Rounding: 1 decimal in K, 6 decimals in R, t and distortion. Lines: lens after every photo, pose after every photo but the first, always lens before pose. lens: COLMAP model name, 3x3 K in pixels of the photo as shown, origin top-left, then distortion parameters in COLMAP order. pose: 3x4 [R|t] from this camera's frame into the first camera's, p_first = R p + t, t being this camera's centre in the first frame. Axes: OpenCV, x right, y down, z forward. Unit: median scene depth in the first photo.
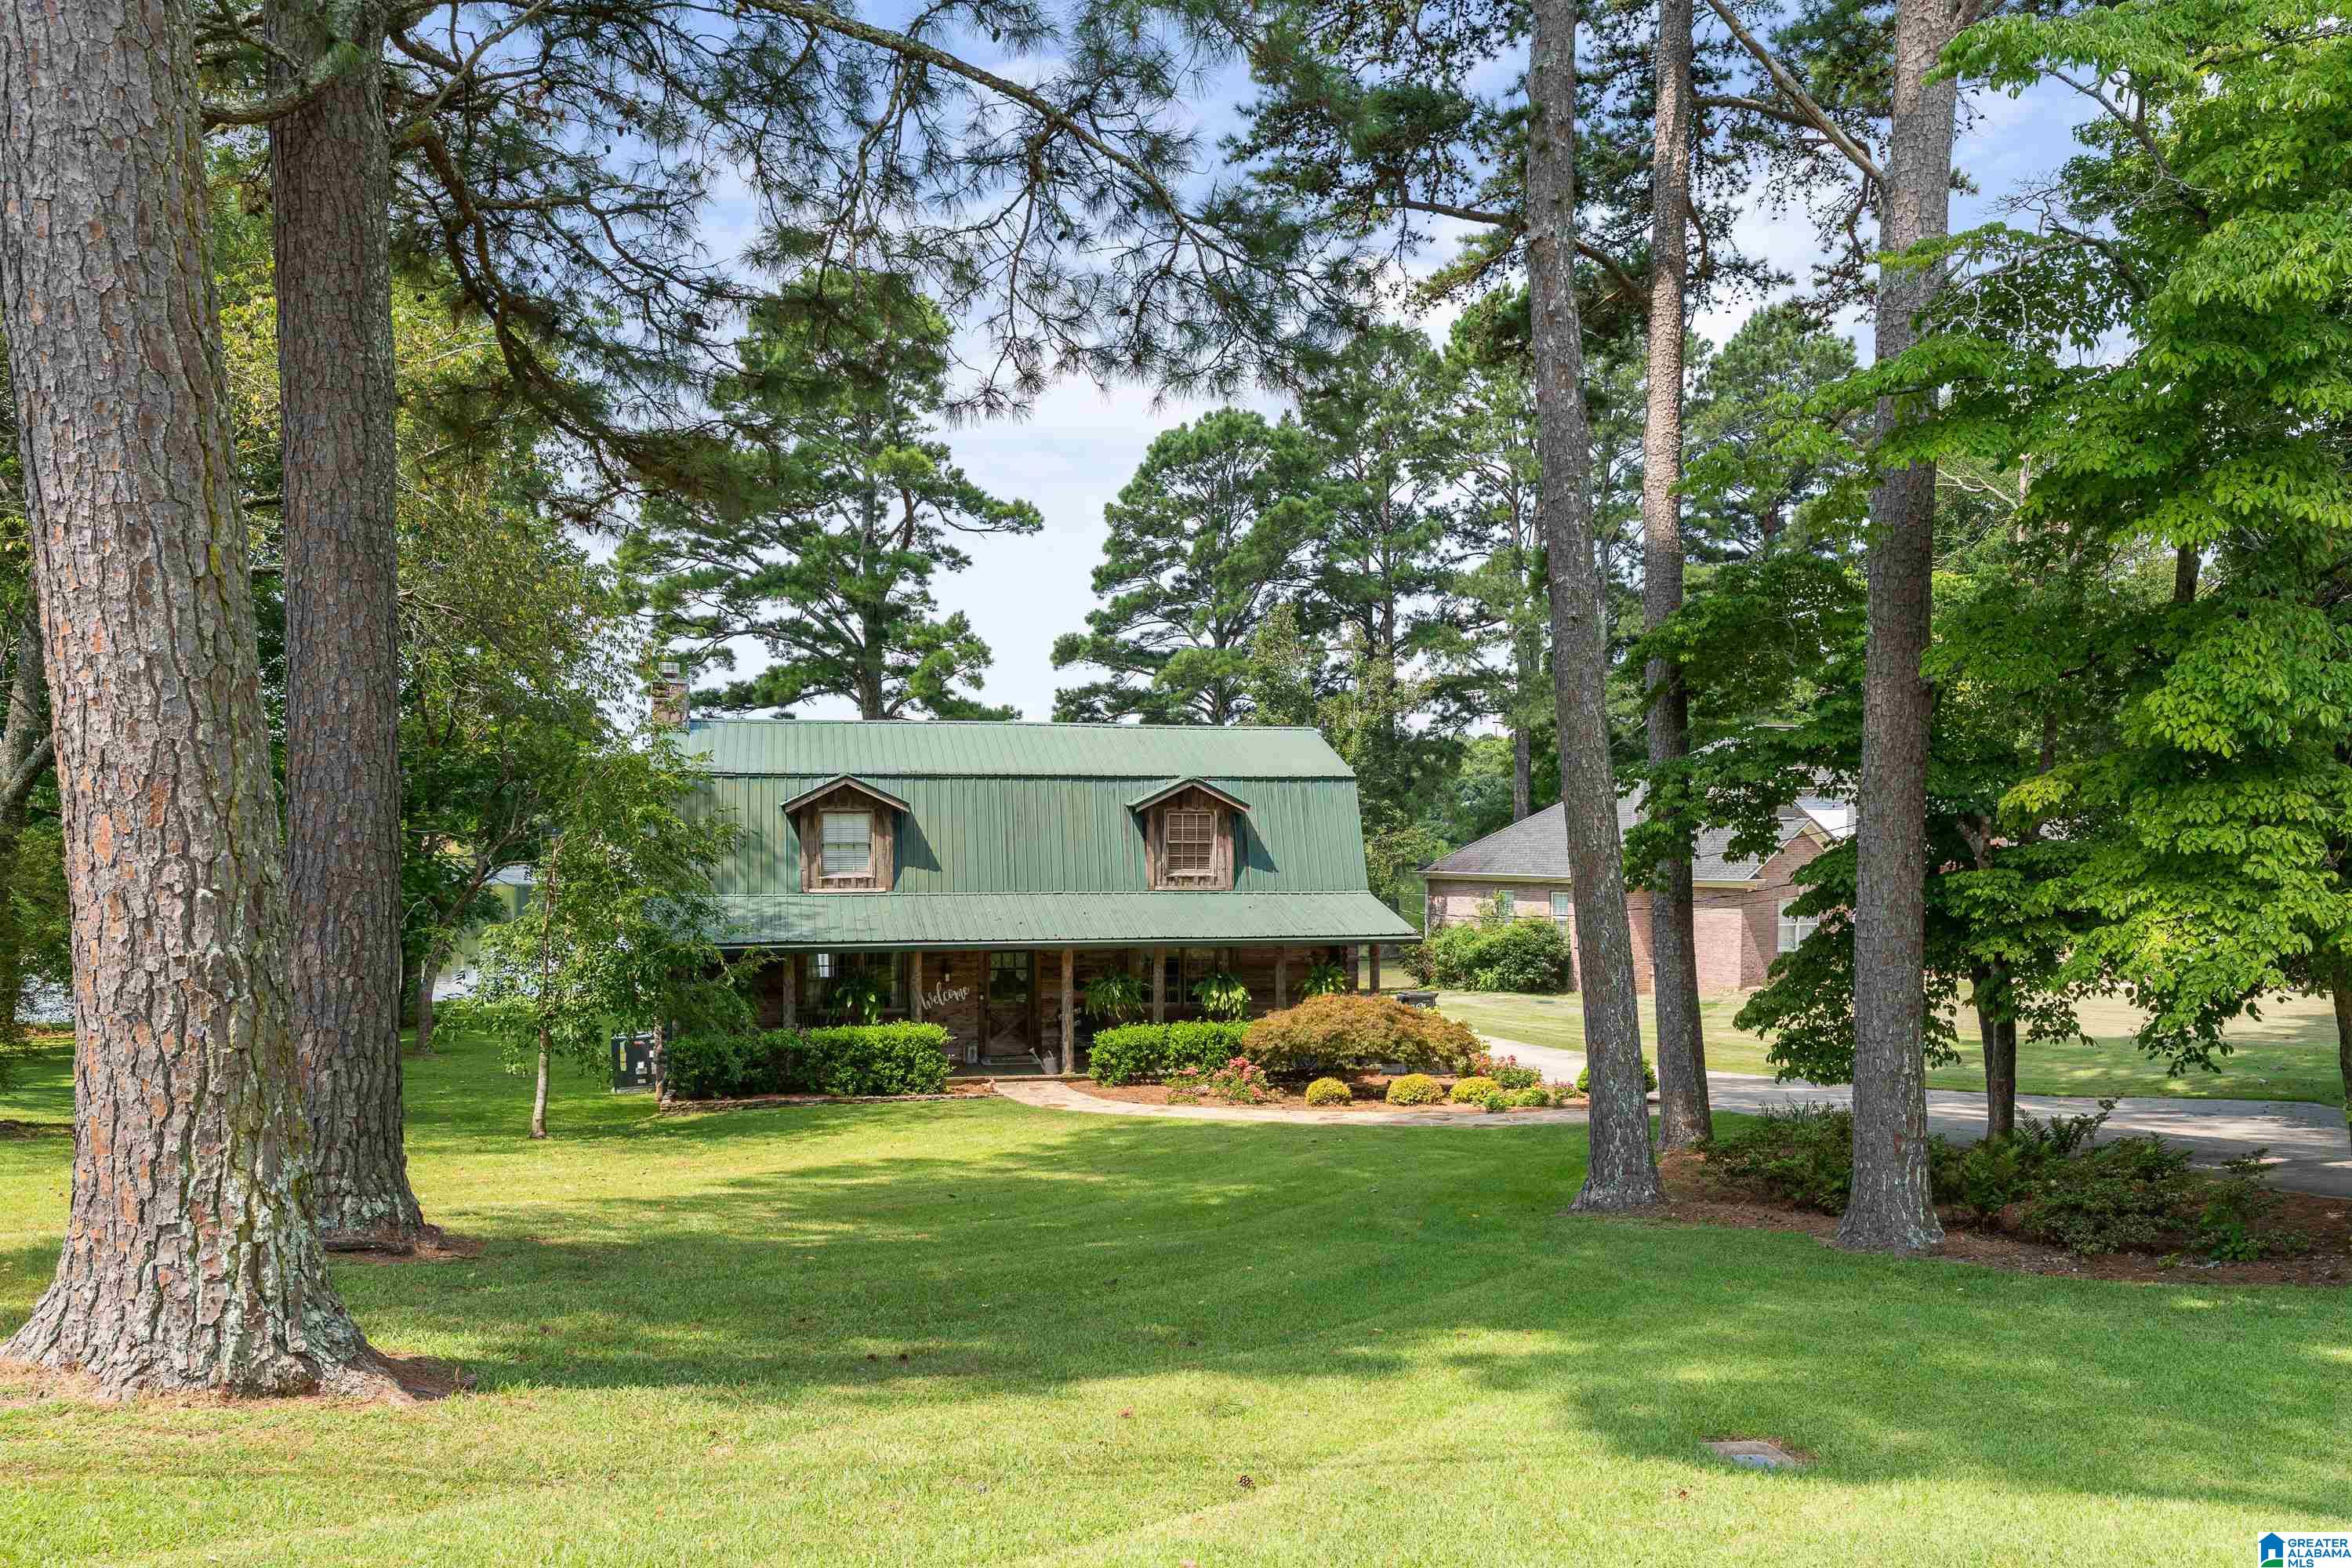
lens RADIAL K [[1805.4, 0, 1182.1], [0, 1805.4, 831.7], [0, 0, 1]] dist [0.001628, 0.000196]
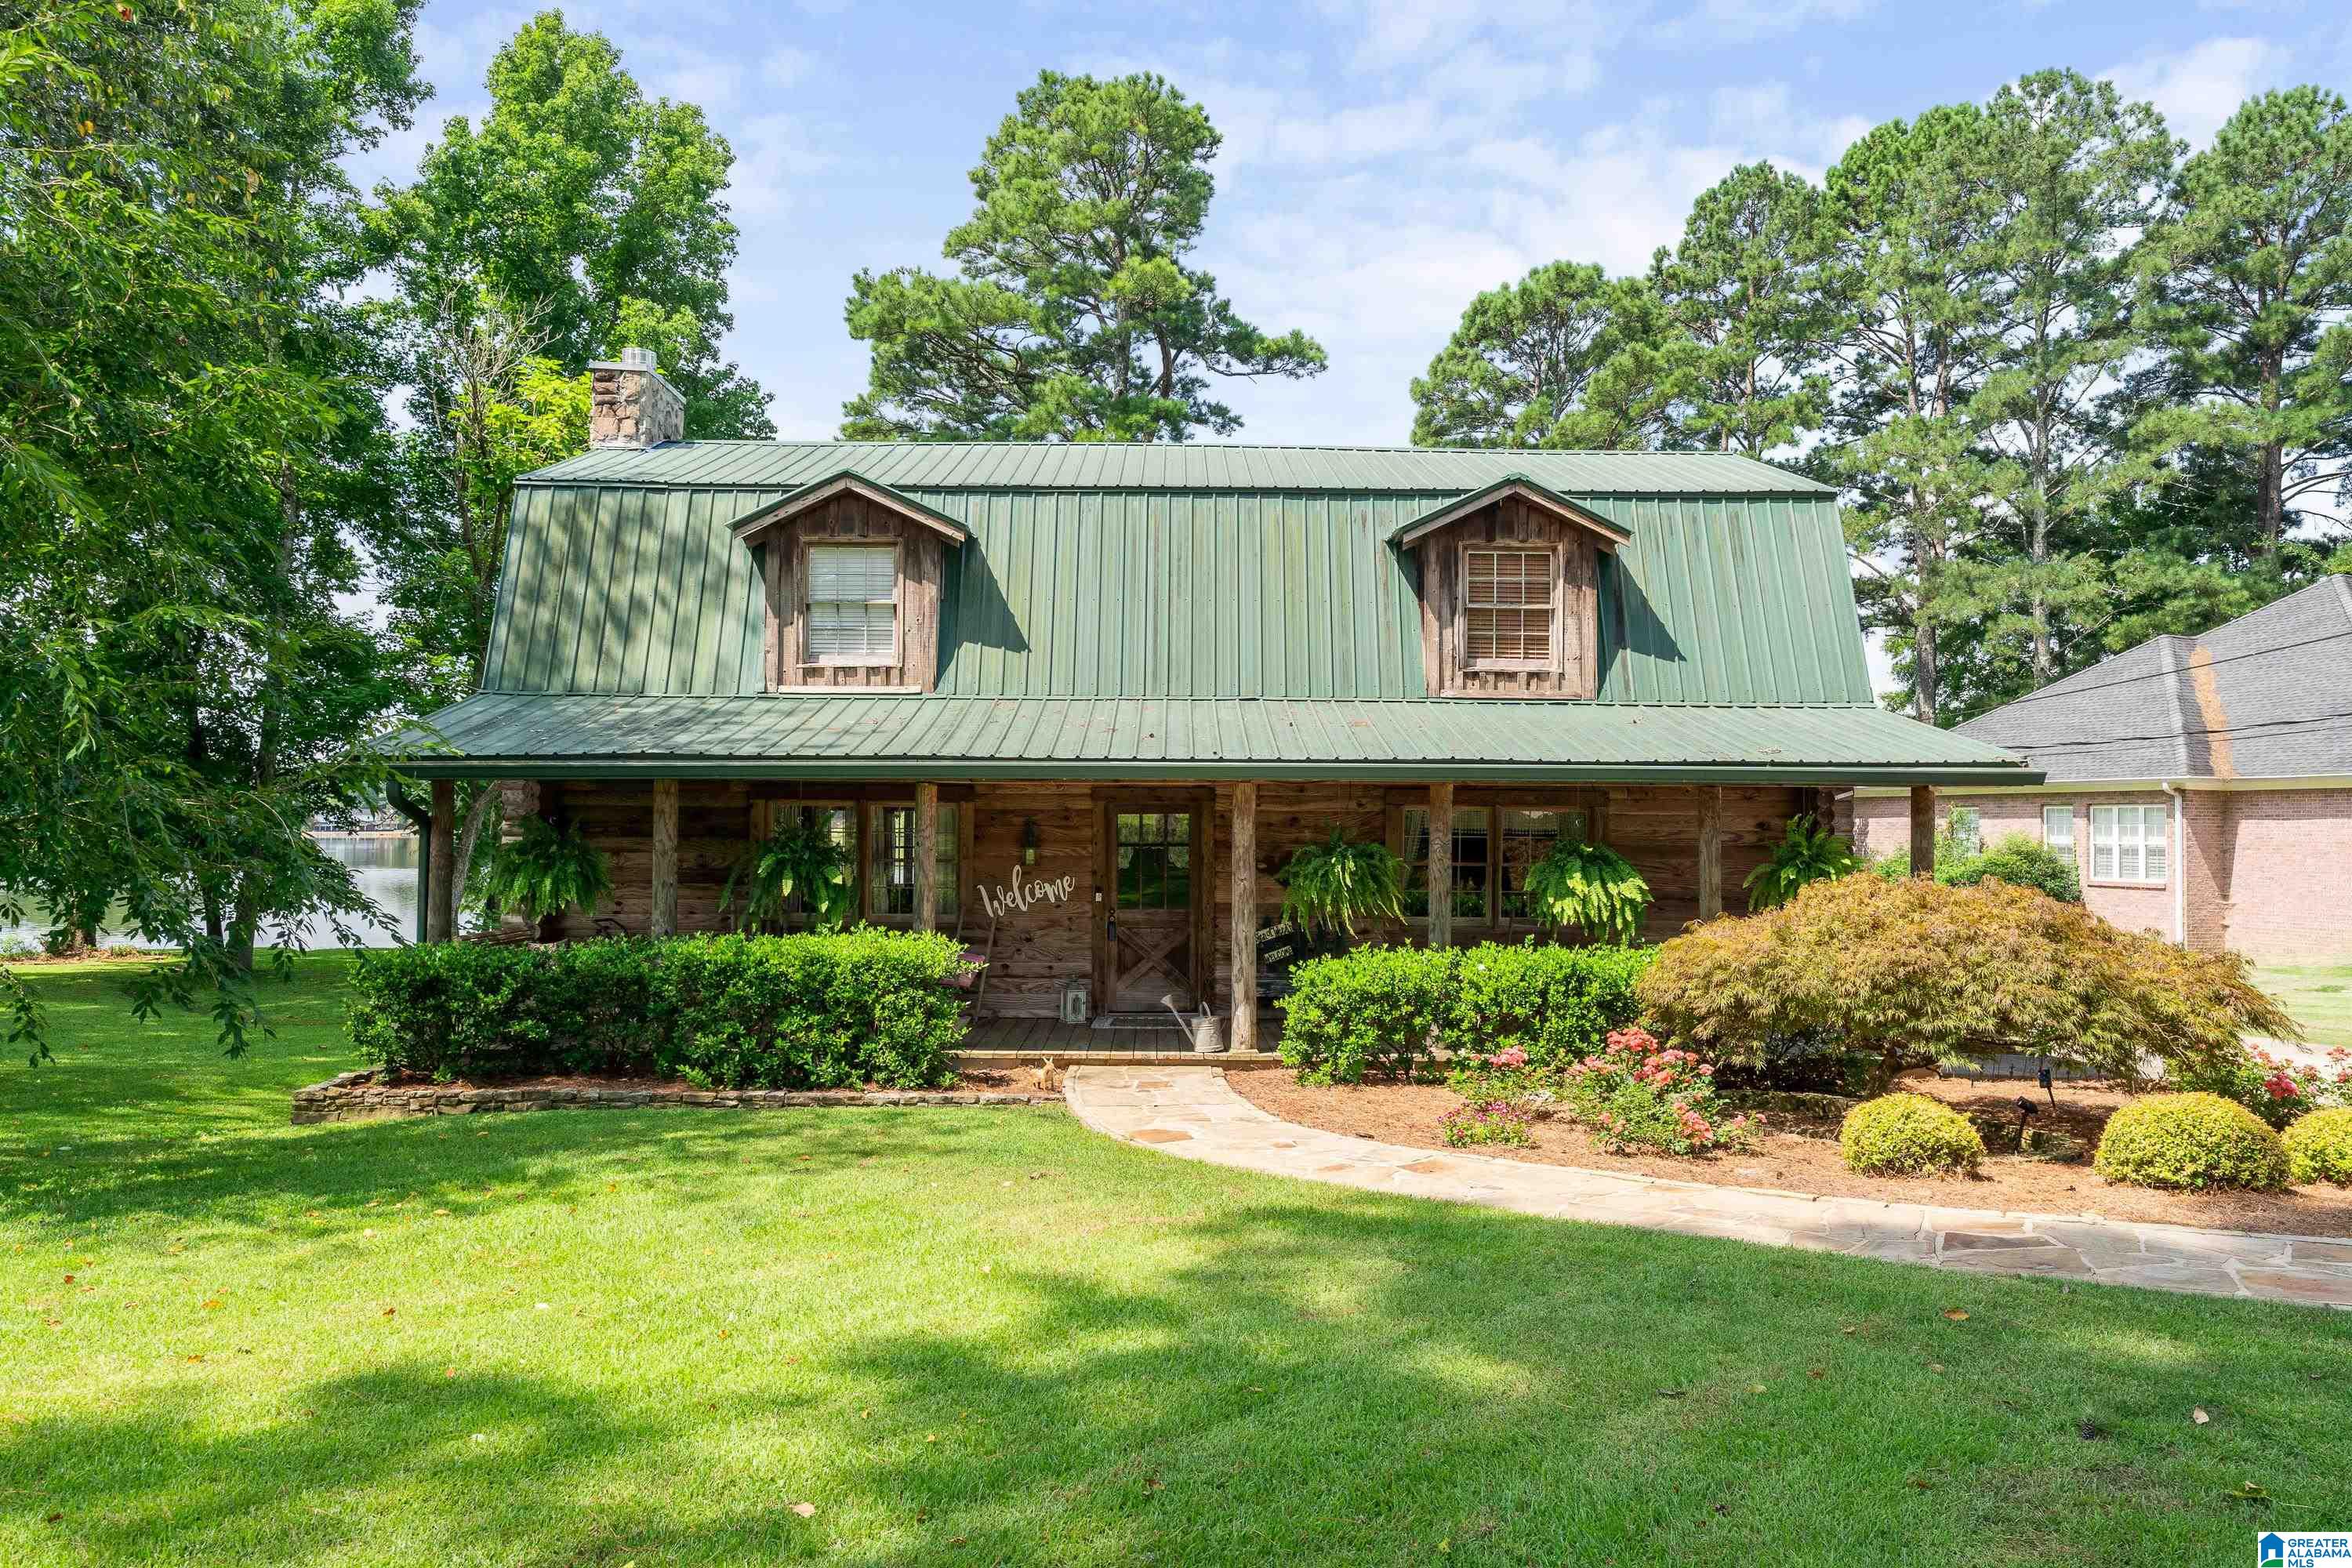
lens RADIAL K [[1615.4, 0, 1176.0], [0, 1615.4, 784.0], [0, 0, 1]] dist [-0.001216, -0.000350]
pose [[0.979836, 0.001339, -0.199797, 0.003253], [-0.006171, 0.999703, -0.023562, 0.070569], [0.199706, 0.024320, 0.979554, 0.553772]]
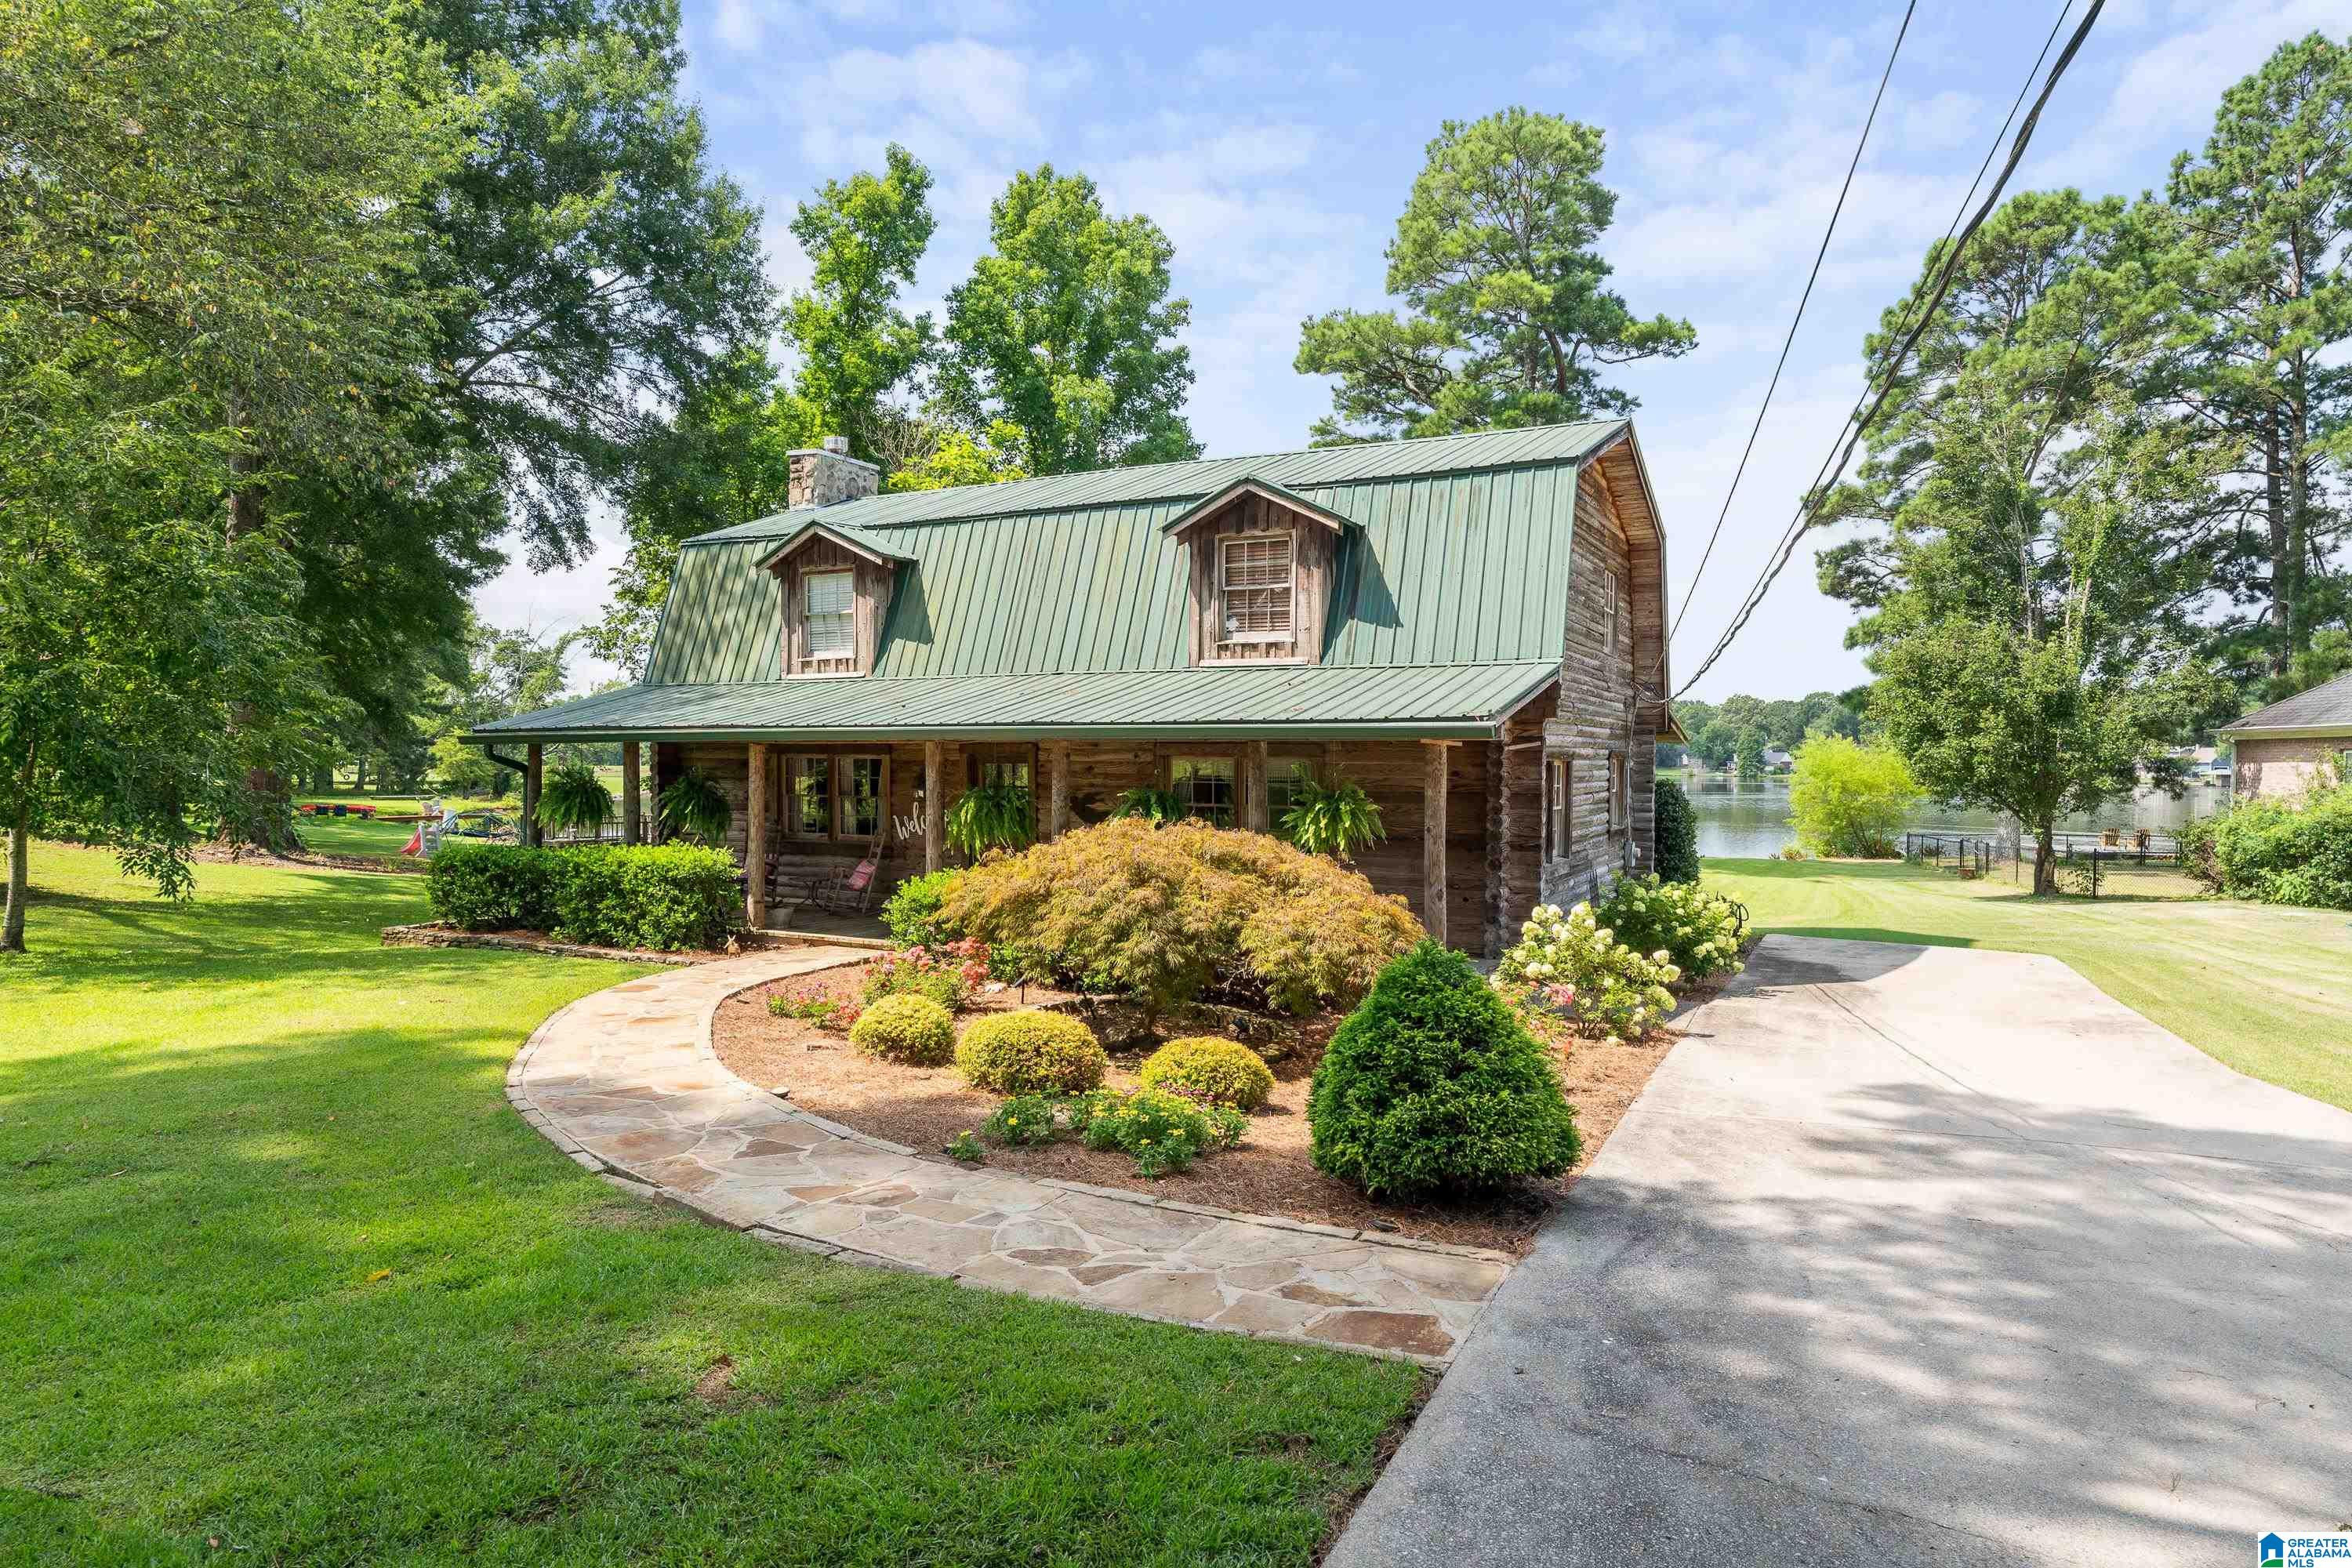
lens RADIAL K [[1345.1, 0, 1176.0], [0, 1345.1, 784.0], [0, 0, 1]] dist [-0.001997, -0.001058]
pose [[0.773027, 0.015582, -0.634182, 0.279861], [-0.004892, 0.999815, 0.018603, 0.066056], [0.634354, -0.011278, 0.772960, 0.659104]]
